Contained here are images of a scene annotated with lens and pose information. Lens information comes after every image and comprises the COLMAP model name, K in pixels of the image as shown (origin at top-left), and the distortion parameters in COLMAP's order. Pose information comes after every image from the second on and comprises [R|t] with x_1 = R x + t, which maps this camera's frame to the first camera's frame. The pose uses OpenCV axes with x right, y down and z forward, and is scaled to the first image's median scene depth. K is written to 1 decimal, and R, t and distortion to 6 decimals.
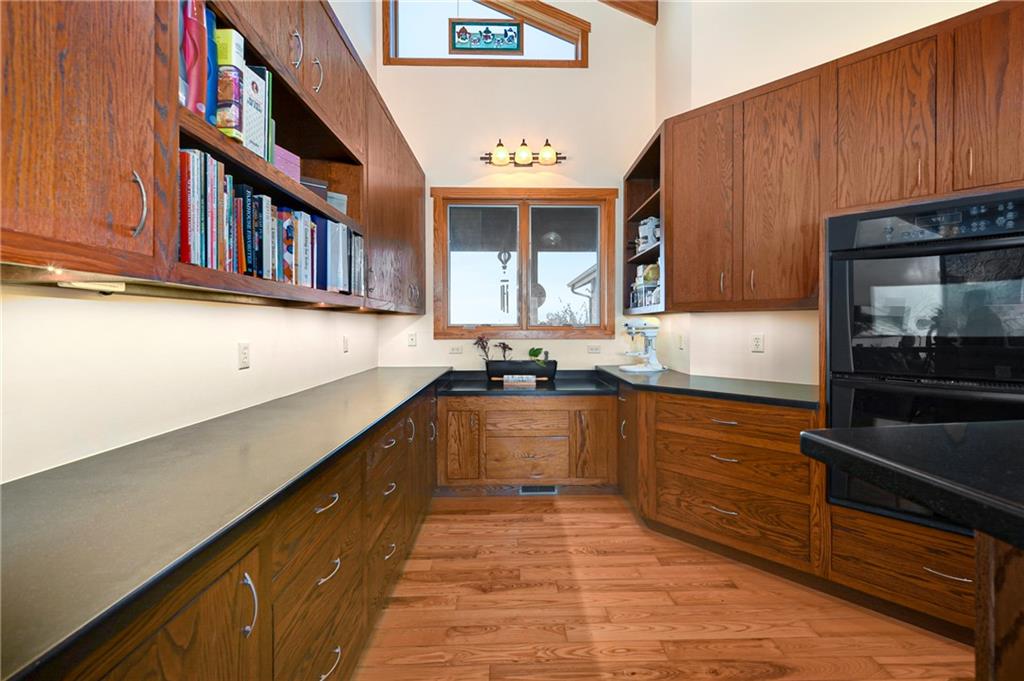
lens RADIAL K [[425.9, 0, 516.2], [0, 425.9, 332.7], [0, 0, 1]] dist [0.003050, 0.000147]
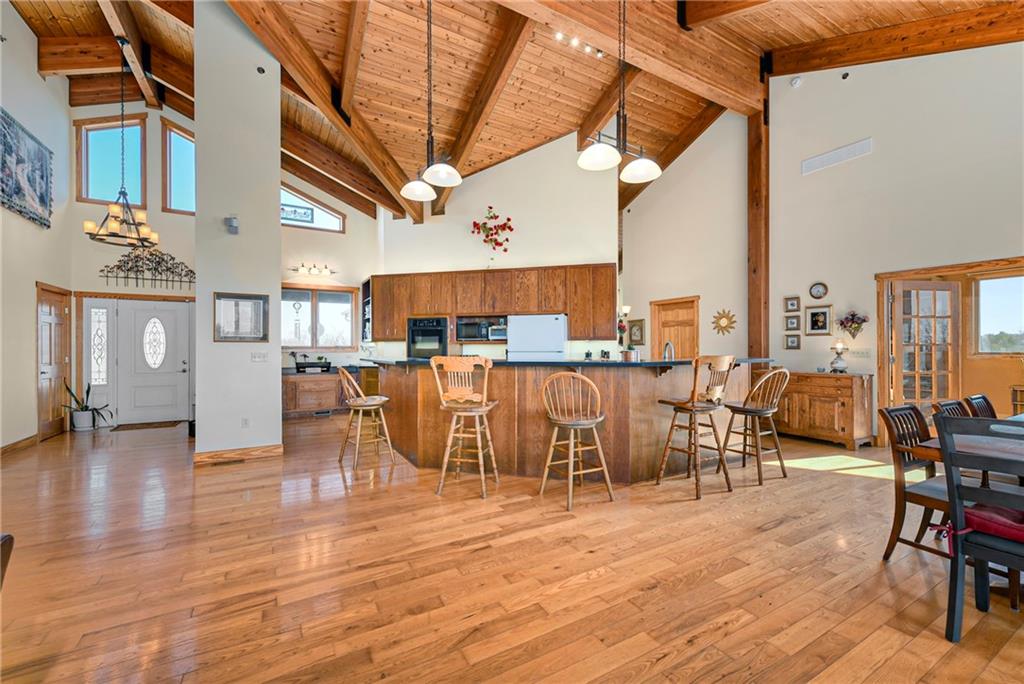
lens RADIAL K [[425.9, 0, 515.5], [0, 425.9, 341.3], [0, 0, 1]] dist [0.003050, 0.000147]
pose [[0.869595, 0.002217, 0.493761, -0.170952], [0.006622, 0.999848, -0.016150, -0.001807], [-0.493721, 0.017314, 0.869448, -1.481135]]
